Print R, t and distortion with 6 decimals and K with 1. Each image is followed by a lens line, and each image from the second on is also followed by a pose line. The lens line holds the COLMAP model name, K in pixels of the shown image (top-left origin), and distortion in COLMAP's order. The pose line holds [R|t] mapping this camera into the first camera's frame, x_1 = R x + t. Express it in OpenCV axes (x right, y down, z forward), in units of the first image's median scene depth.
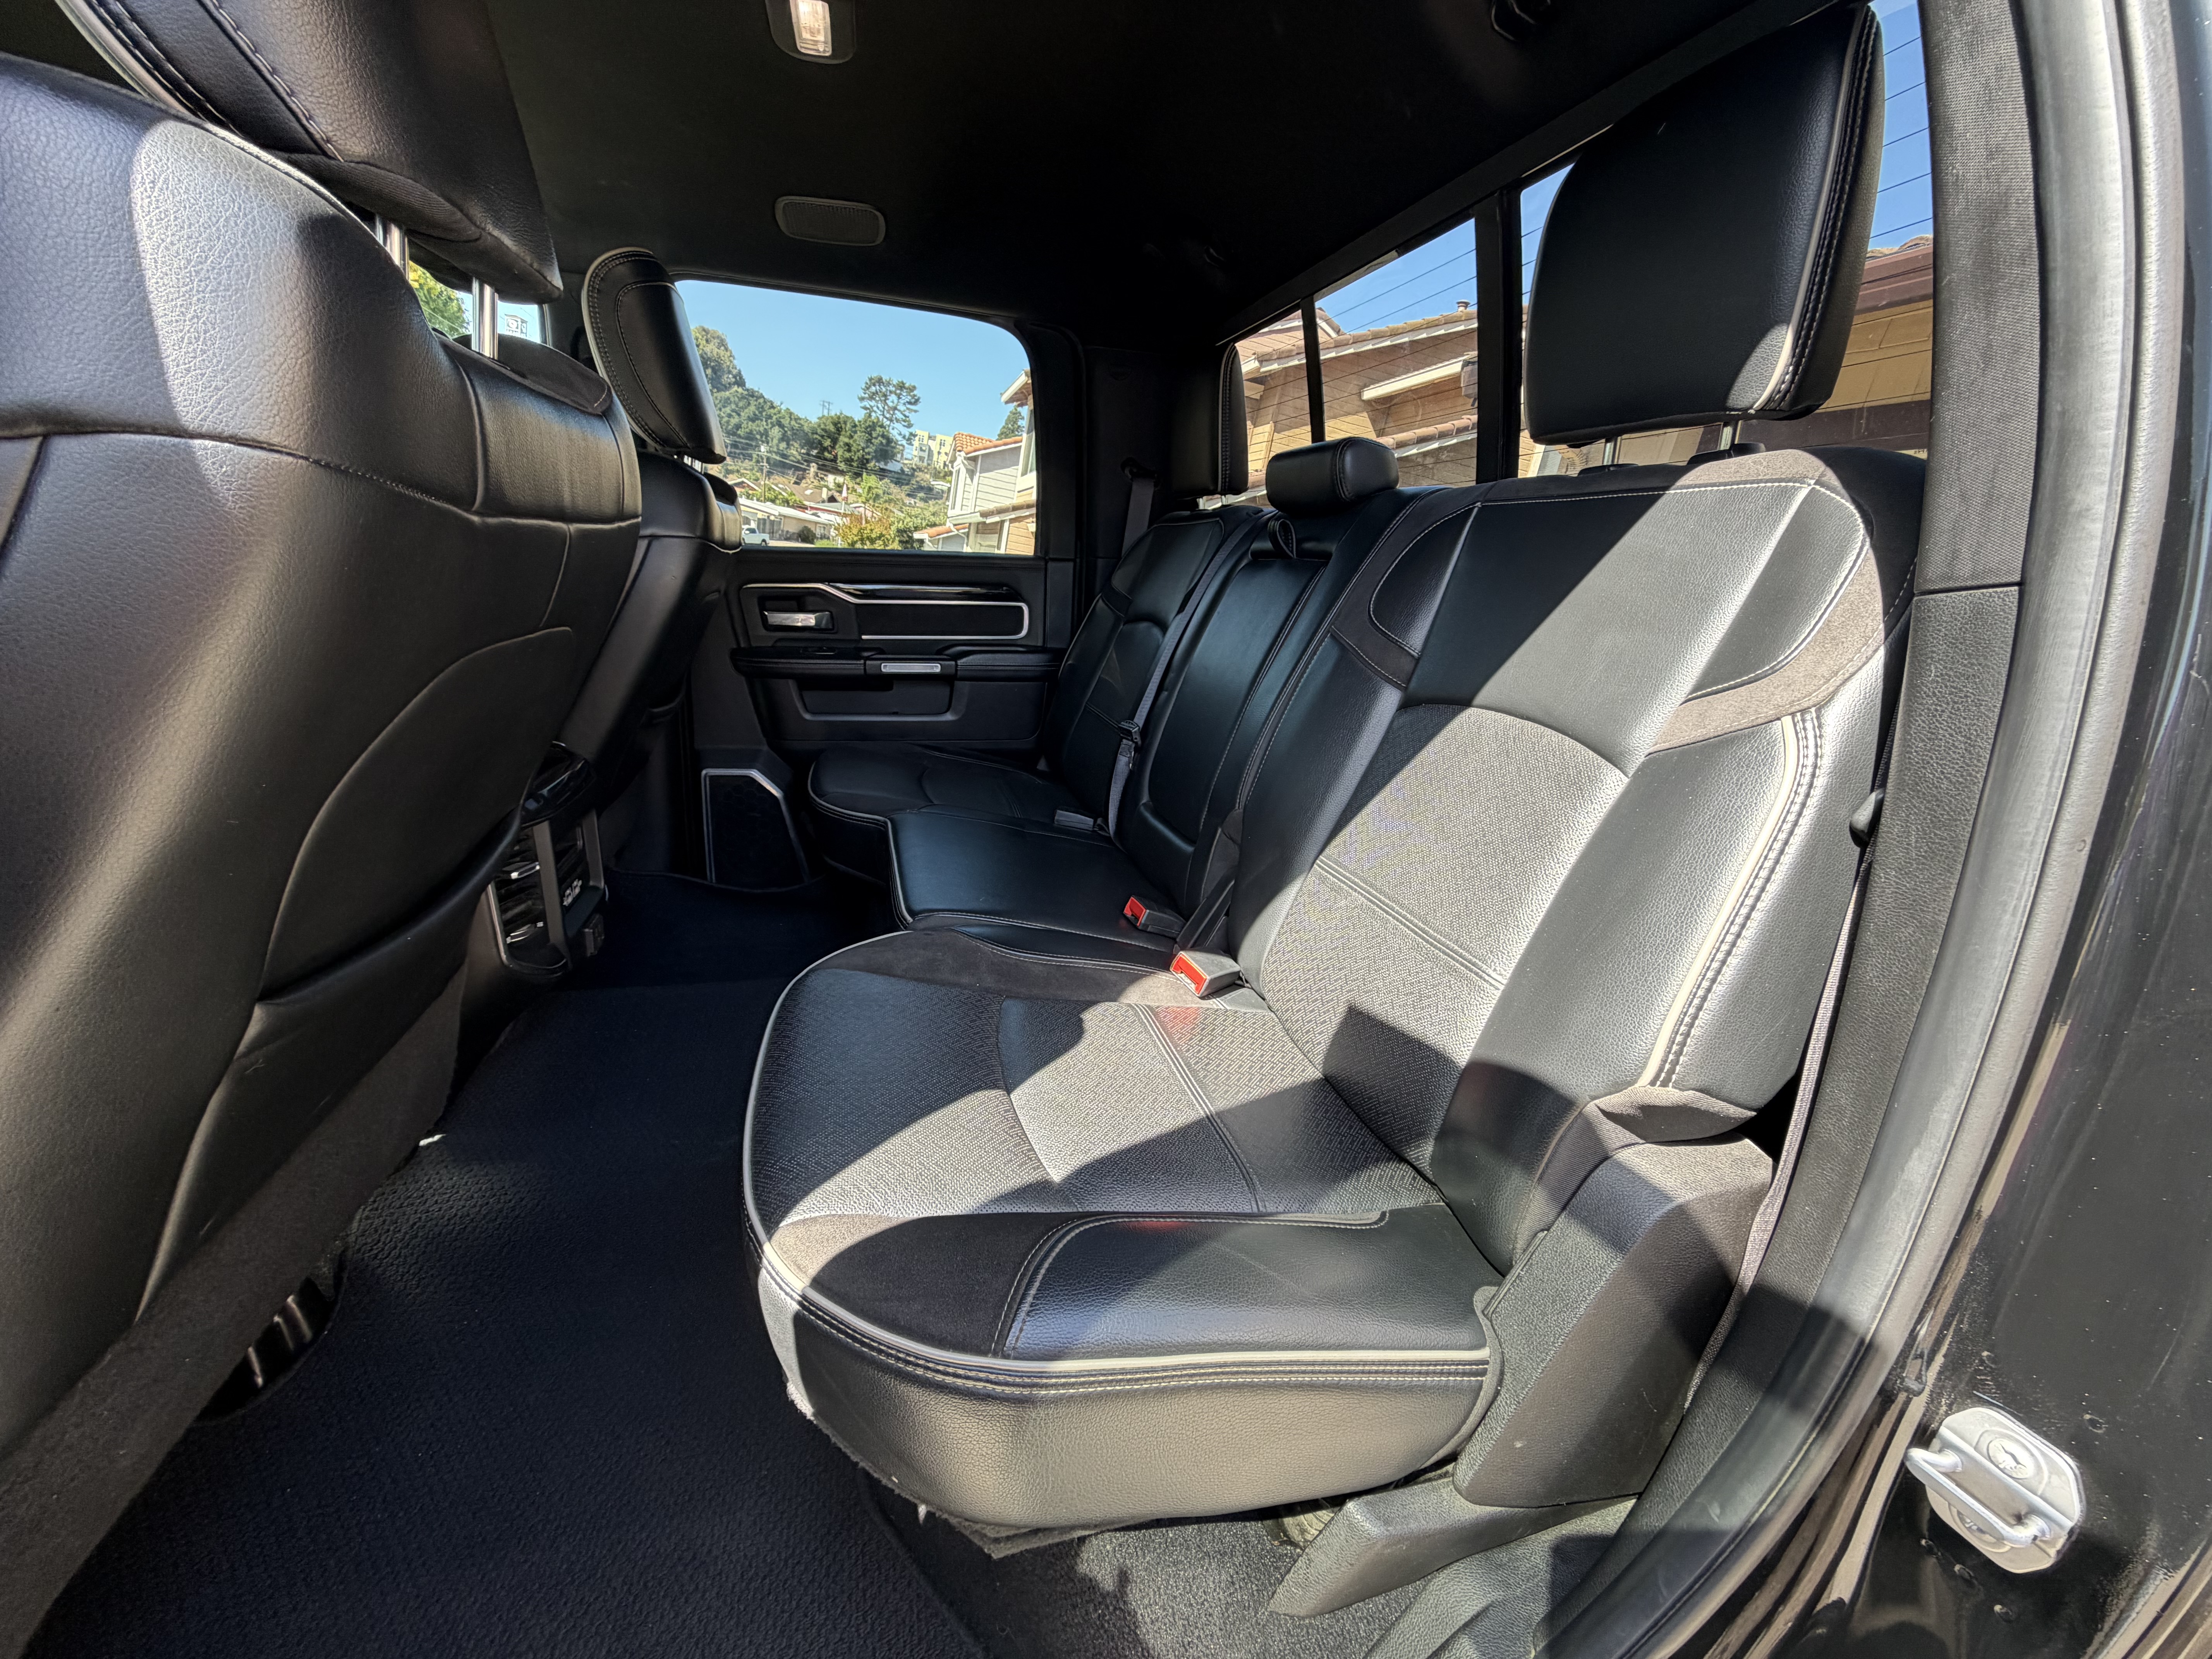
lens RADIAL K [[882.7, 0, 1091.8], [0, 882.7, 835.3], [0, 0, 1]] dist [-0.000695, 0.000634]
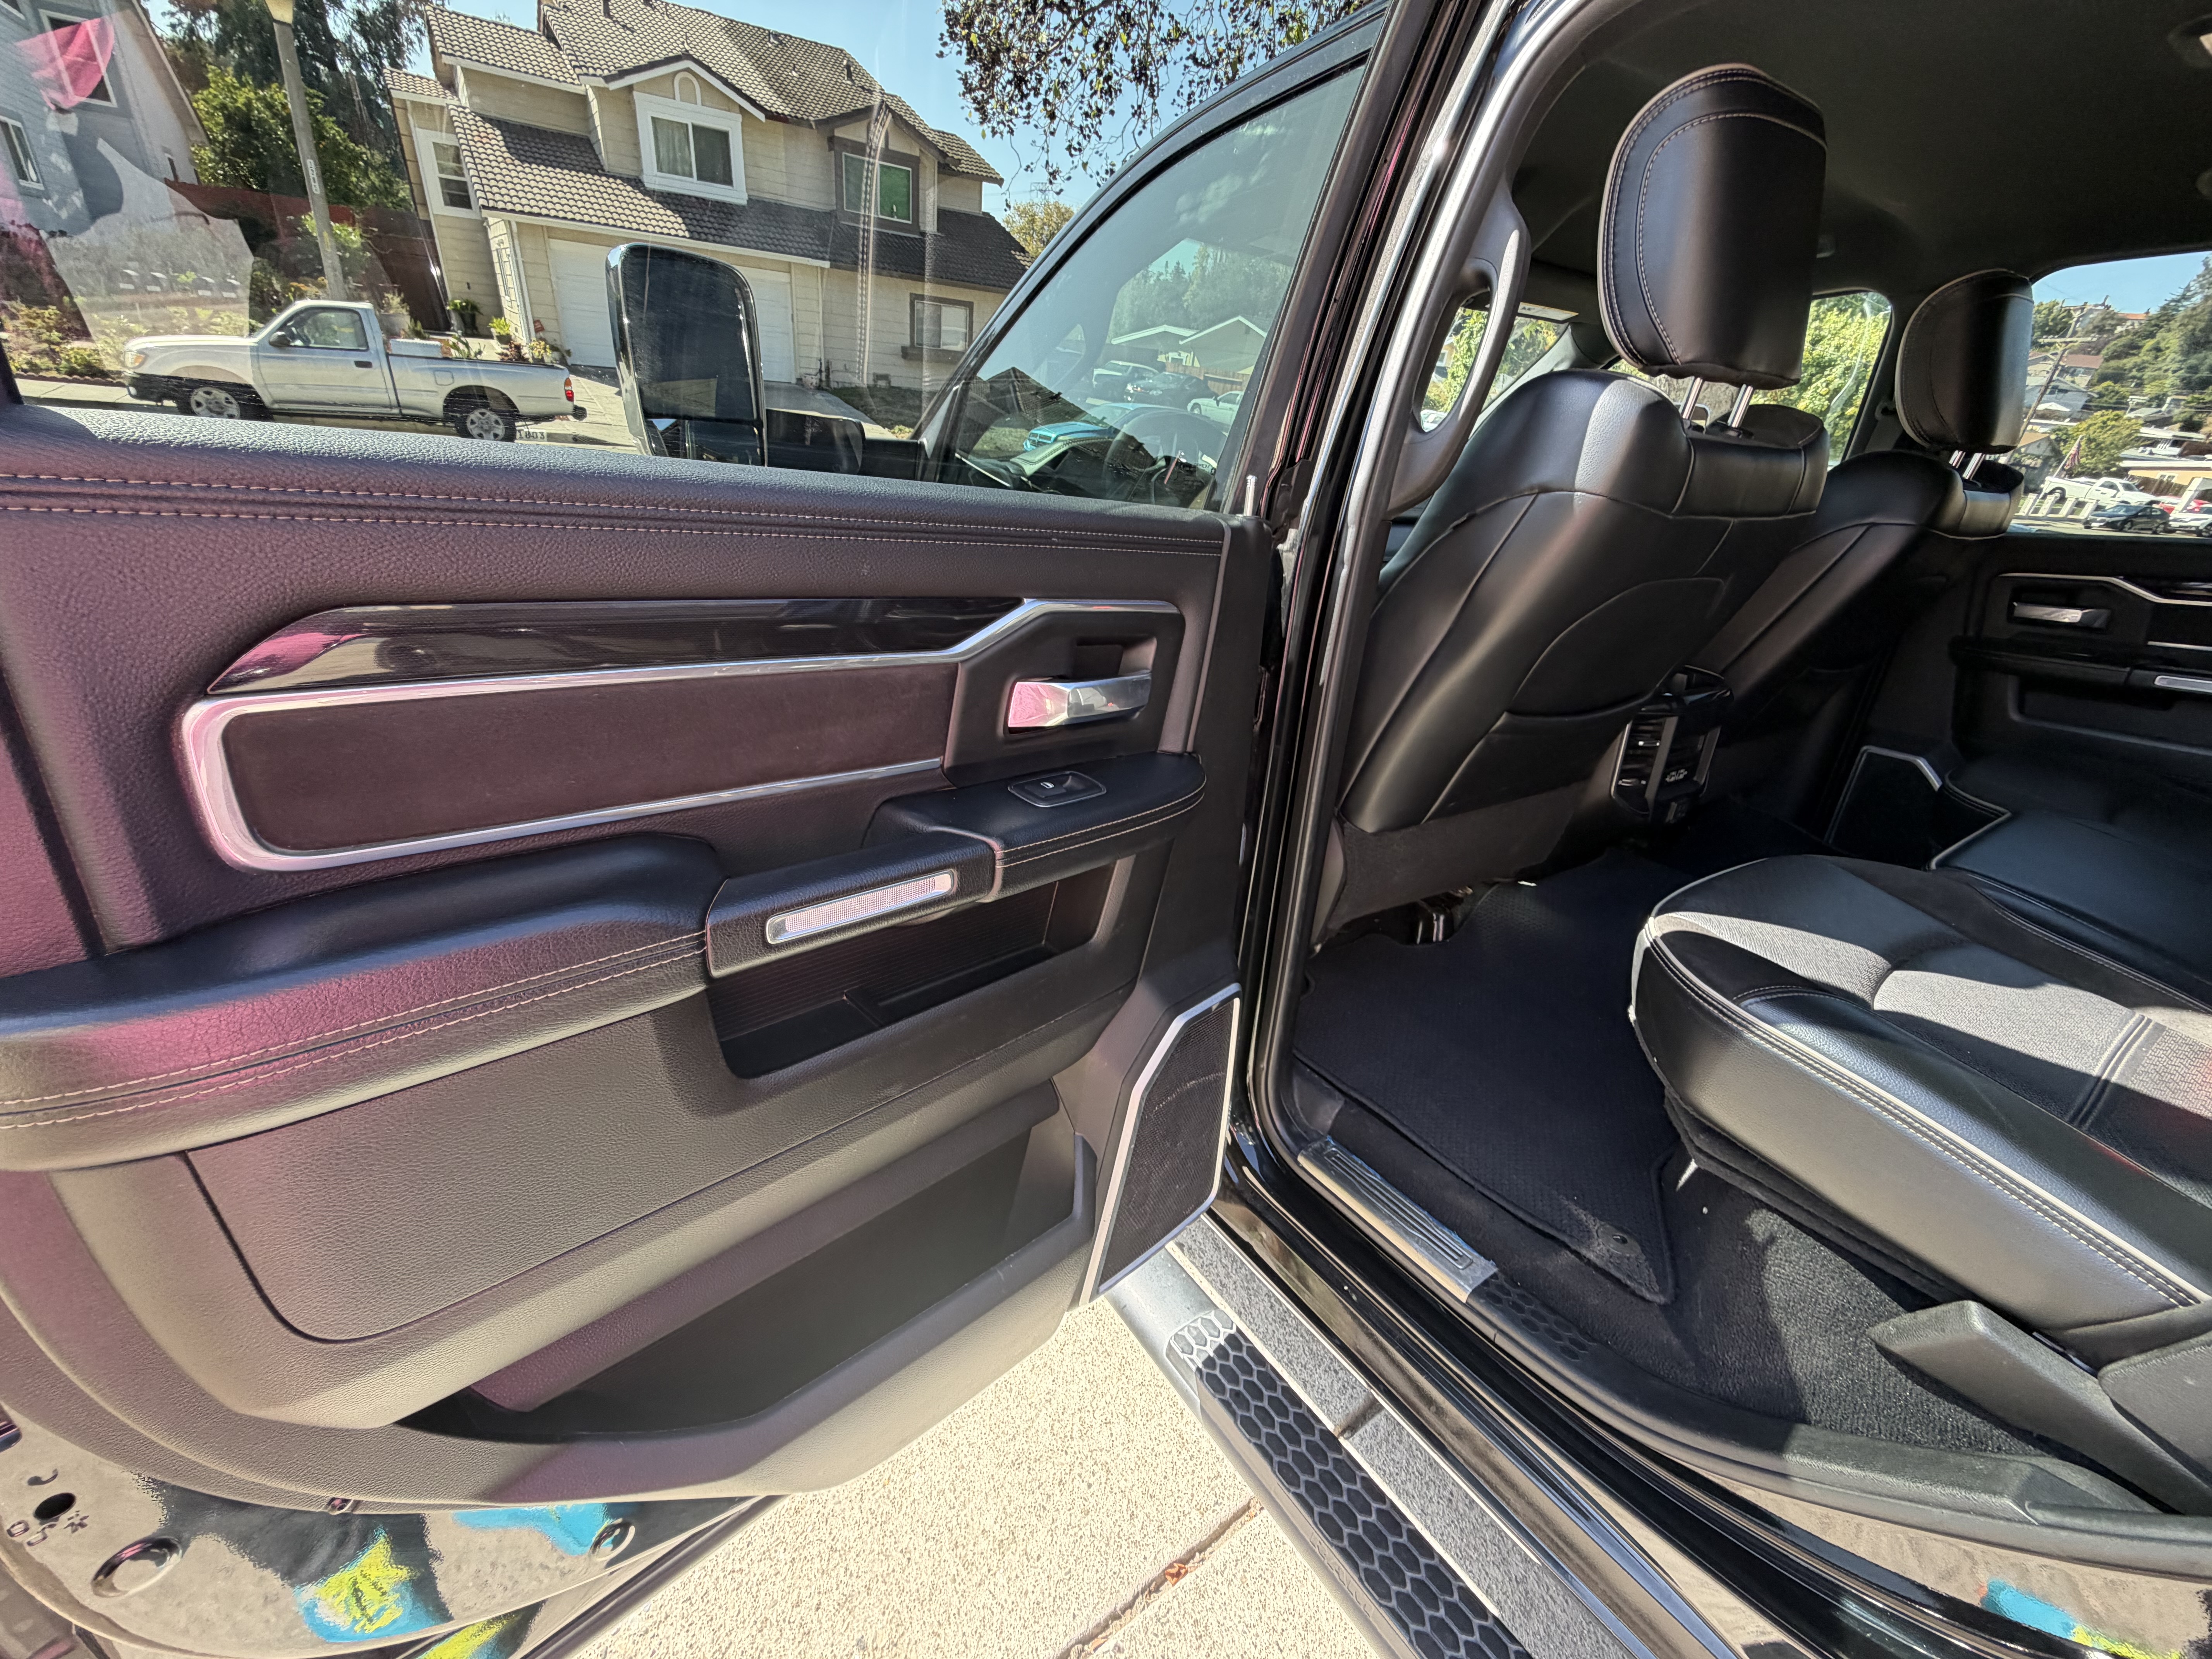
lens RADIAL K [[882.7, 0, 1099.5], [0, 882.7, 831.0], [0, 0, 1]] dist [-0.000695, 0.000634]
pose [[0.328584, 0.317917, -0.889360, 0.393243], [-0.306284, 0.926624, 0.218078, 0.120972], [0.893433, 0.200740, 0.401847, -0.376014]]
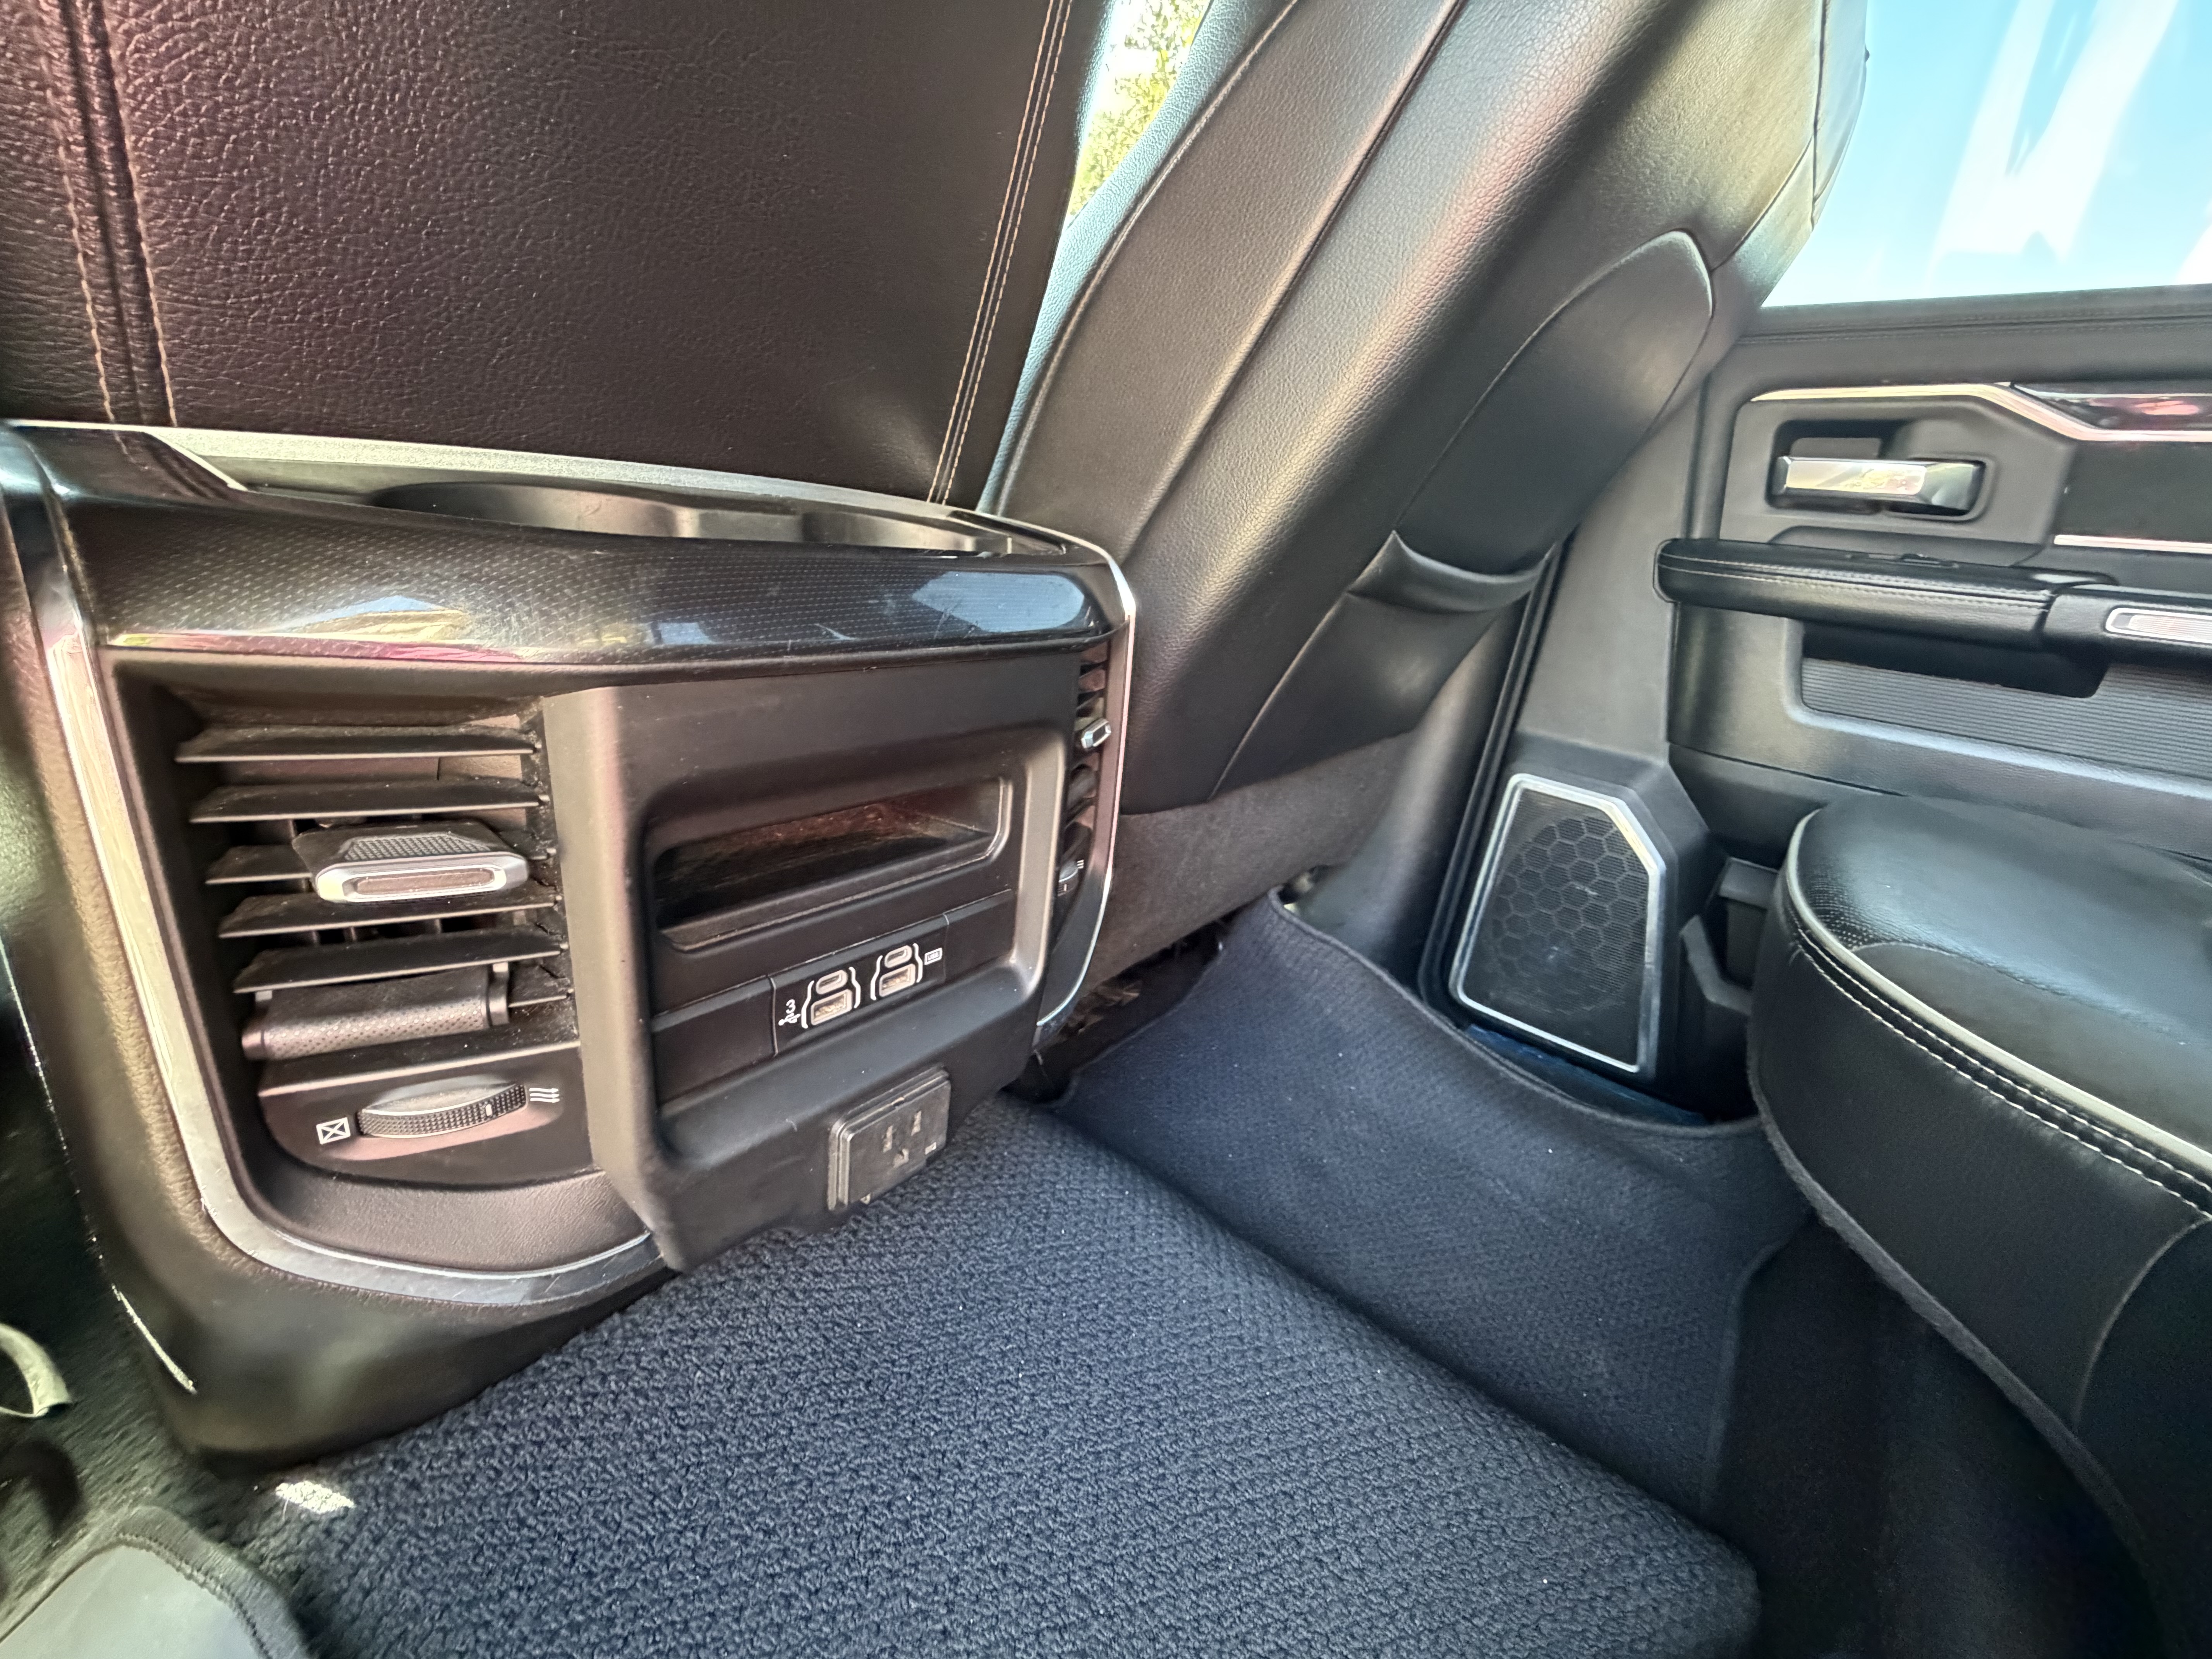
lens RADIAL K [[882.7, 0, 1096.0], [0, 882.7, 829.1], [0, 0, 1]] dist [-0.000695, 0.000634]
pose [[0.589470, 0.288182, -0.754637, -0.324325], [-0.318453, 0.941445, 0.110767, -0.040827], [0.742370, 0.175022, 0.646726, 0.851402]]
